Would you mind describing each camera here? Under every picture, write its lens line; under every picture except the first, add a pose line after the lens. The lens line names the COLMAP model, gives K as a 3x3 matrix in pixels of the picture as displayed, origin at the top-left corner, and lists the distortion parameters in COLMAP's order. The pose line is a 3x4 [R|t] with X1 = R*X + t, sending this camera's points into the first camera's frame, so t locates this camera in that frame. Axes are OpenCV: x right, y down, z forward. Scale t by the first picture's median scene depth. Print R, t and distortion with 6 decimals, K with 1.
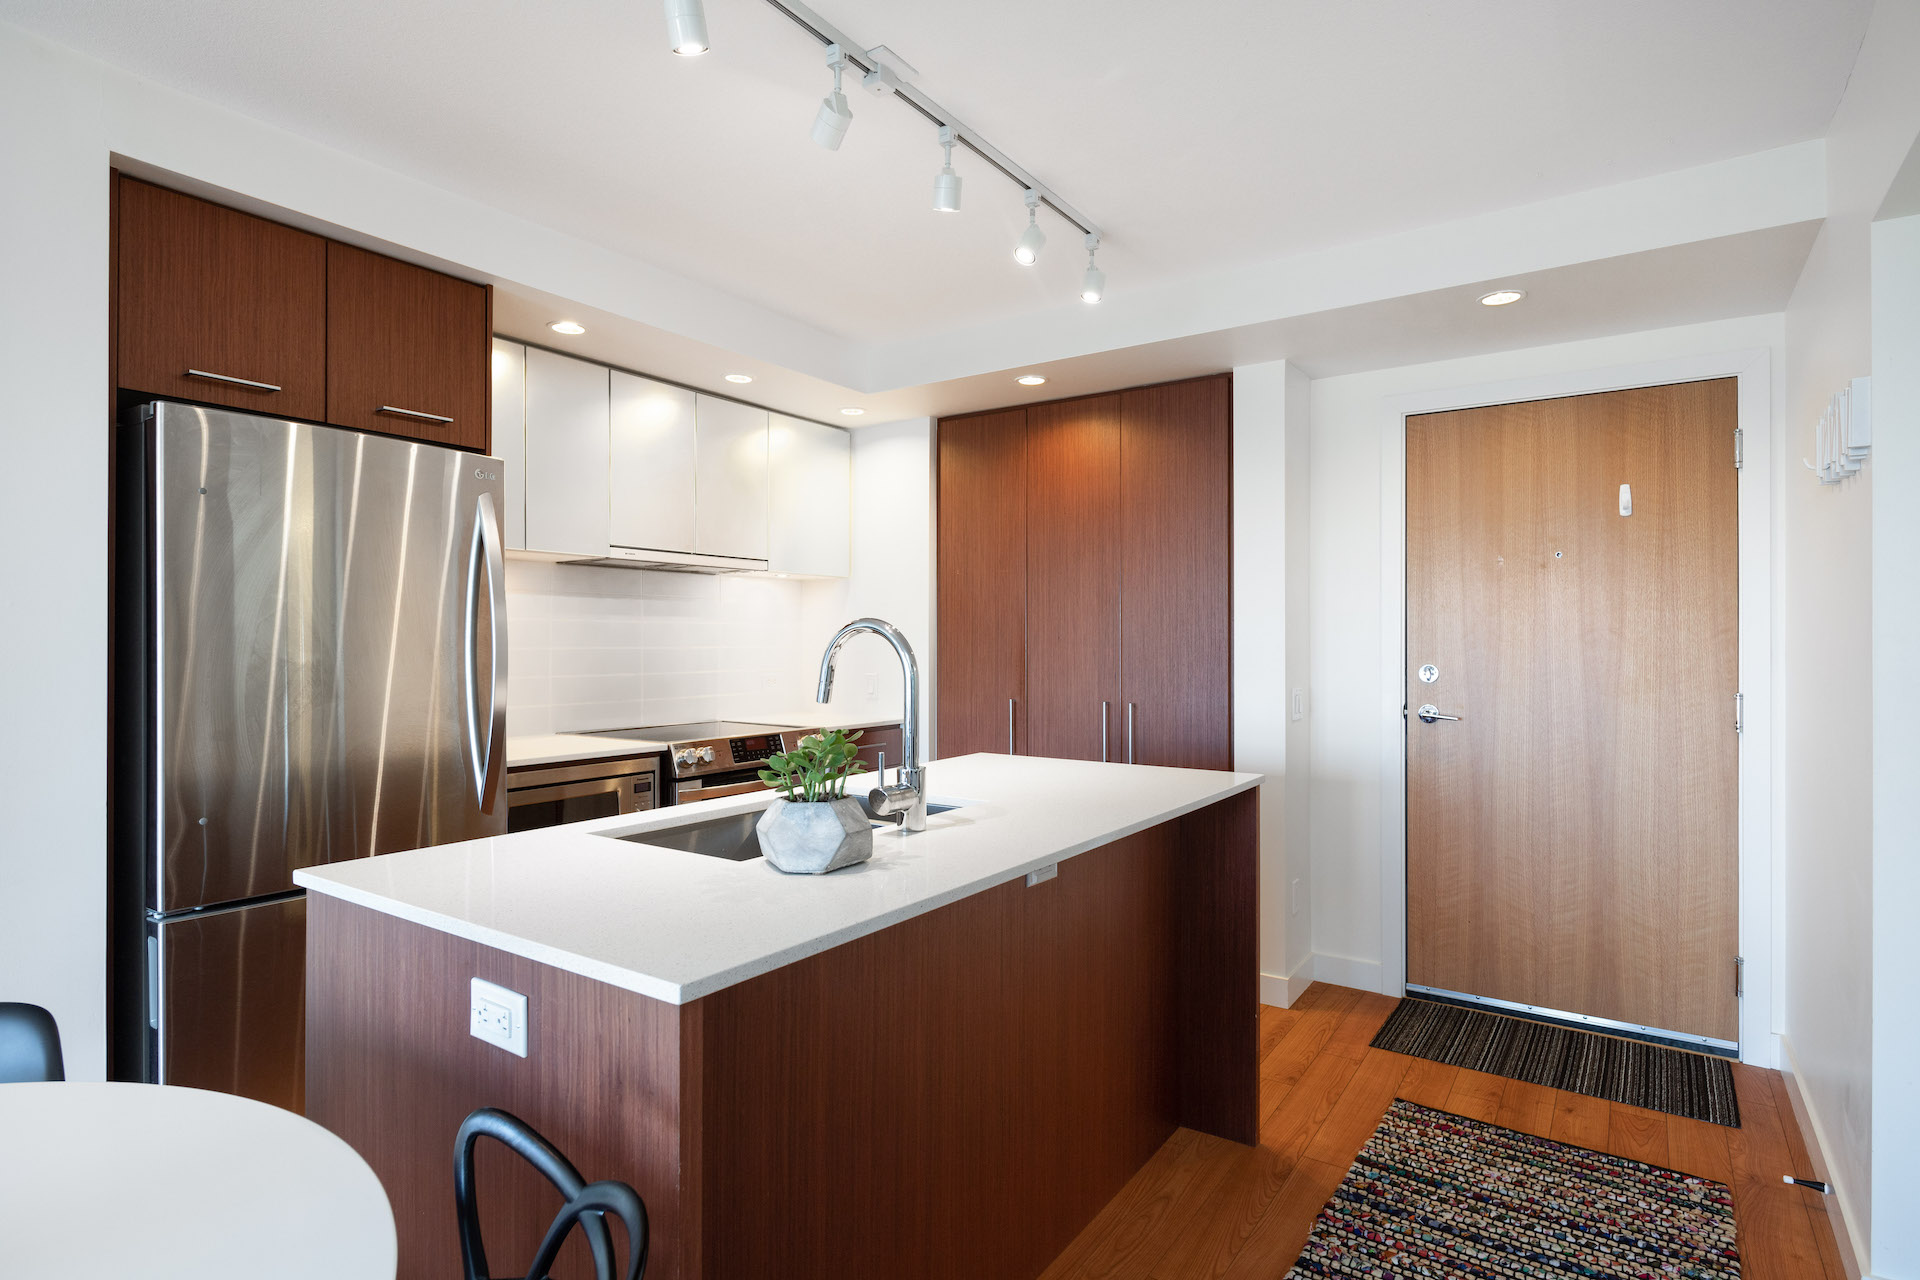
lens RADIAL K [[986.3, 0, 956.7], [0, 986.3, 640.1], [0, 0, 1]] dist [0.000906, -0.000522]
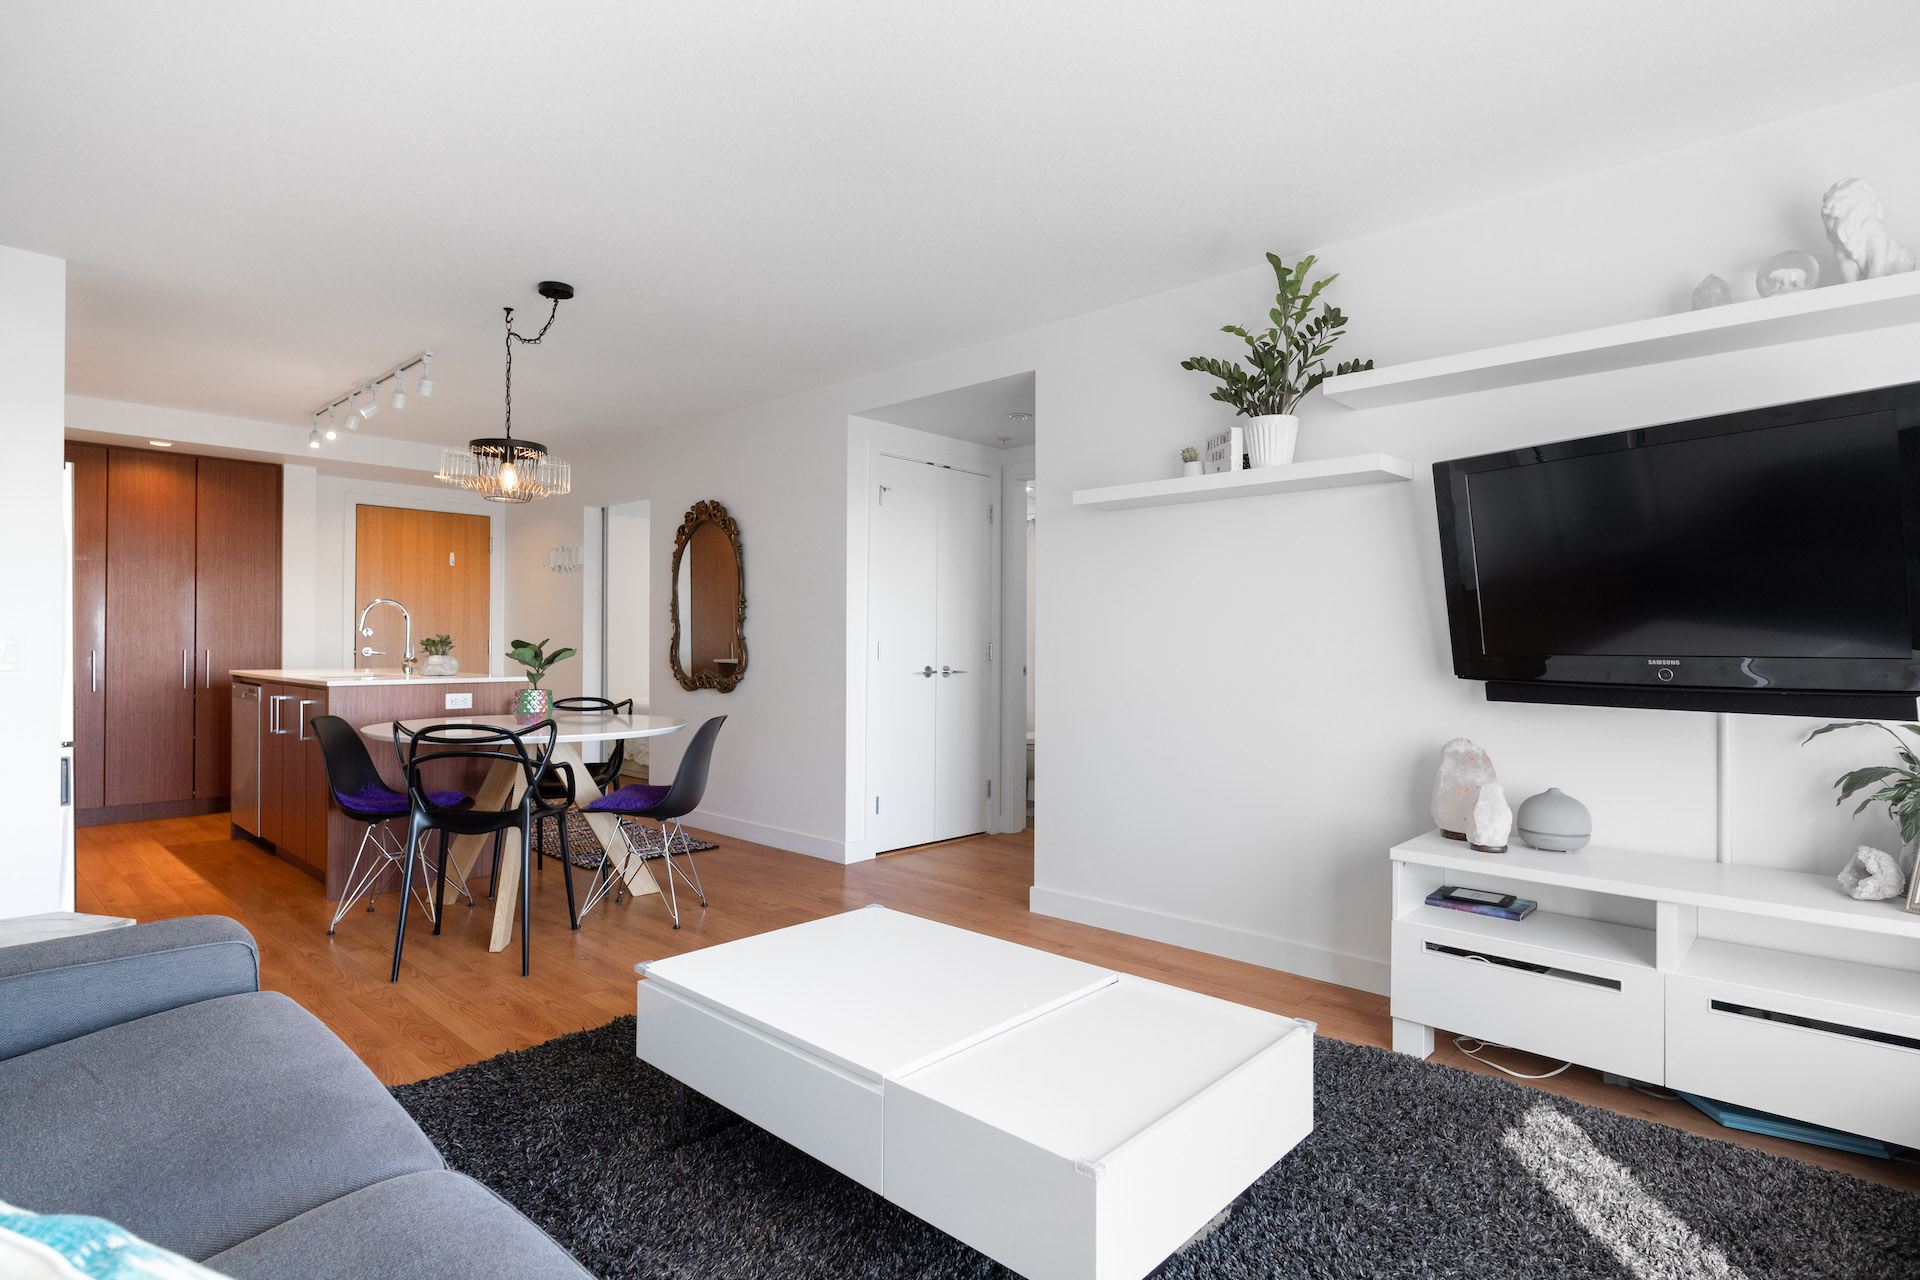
lens RADIAL K [[986.3, 0, 956.7], [0, 986.3, 640.1], [0, 0, 1]] dist [0.000906, -0.000522]
pose [[0.149000, 0.003318, 0.988832, -1.455346], [-0.006897, 0.999974, -0.002316, 0.049507], [-0.988813, -0.006474, 0.149019, -0.548790]]
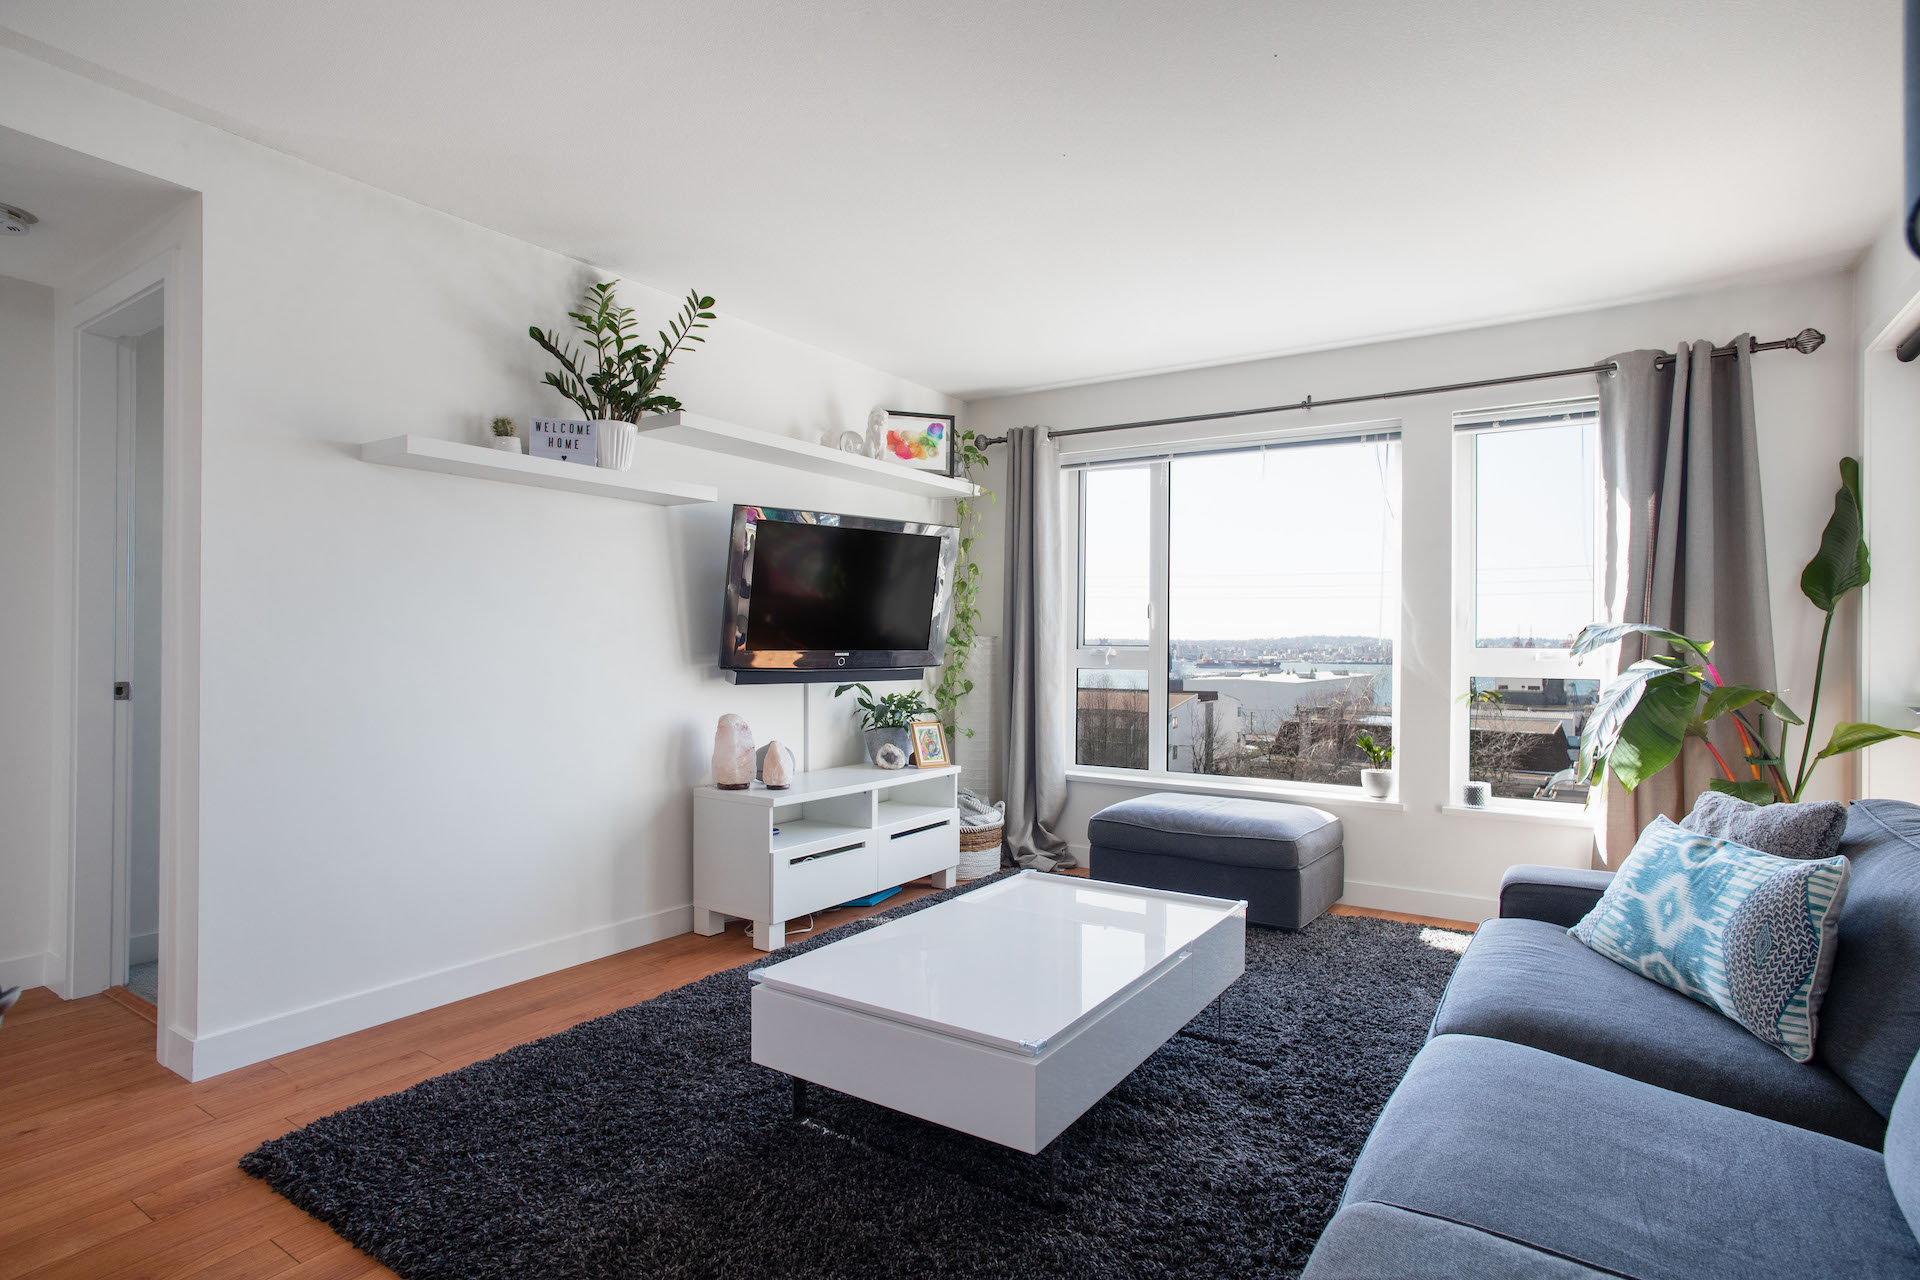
lens RADIAL K [[992.3, 0, 955.2], [0, 992.3, 640.1], [0, 0, 1]] dist [-0.069943, 0.050295]
pose [[-0.999892, -0.007760, -0.012495, -0.772124], [-0.007691, 0.999955, -0.005561, 0.048709], [0.012538, -0.005464, -0.999906, 0.304428]]
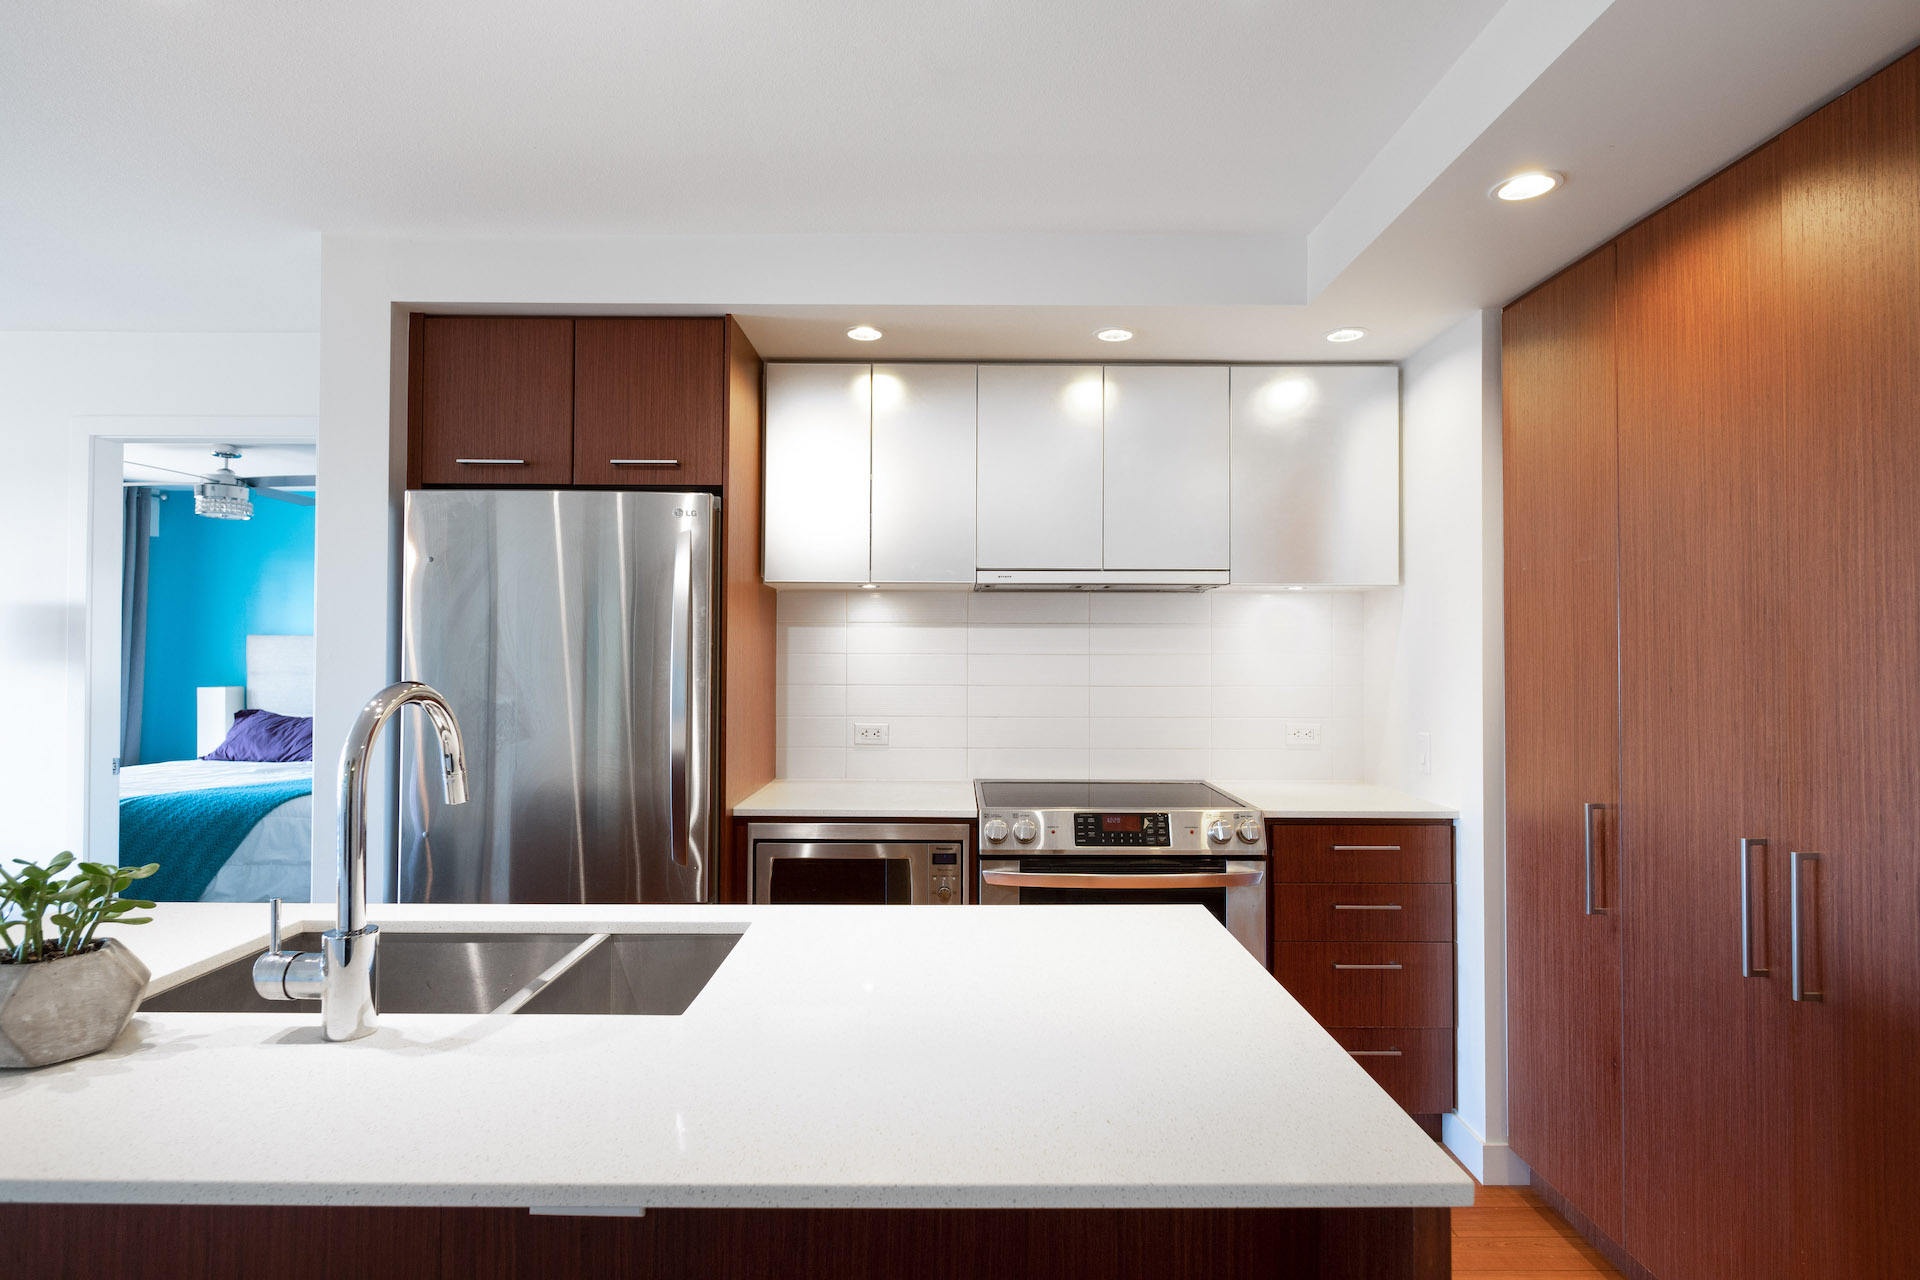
lens RADIAL K [[986.3, 0, 956.7], [0, 986.3, 640.1], [0, 0, 1]] dist [0.000906, -0.000522]
pose [[0.567755, -0.010043, -0.823136, 0.371704], [-0.002067, 0.999905, -0.013625, -0.023620], [0.823195, 0.009437, 0.567681, 0.532487]]
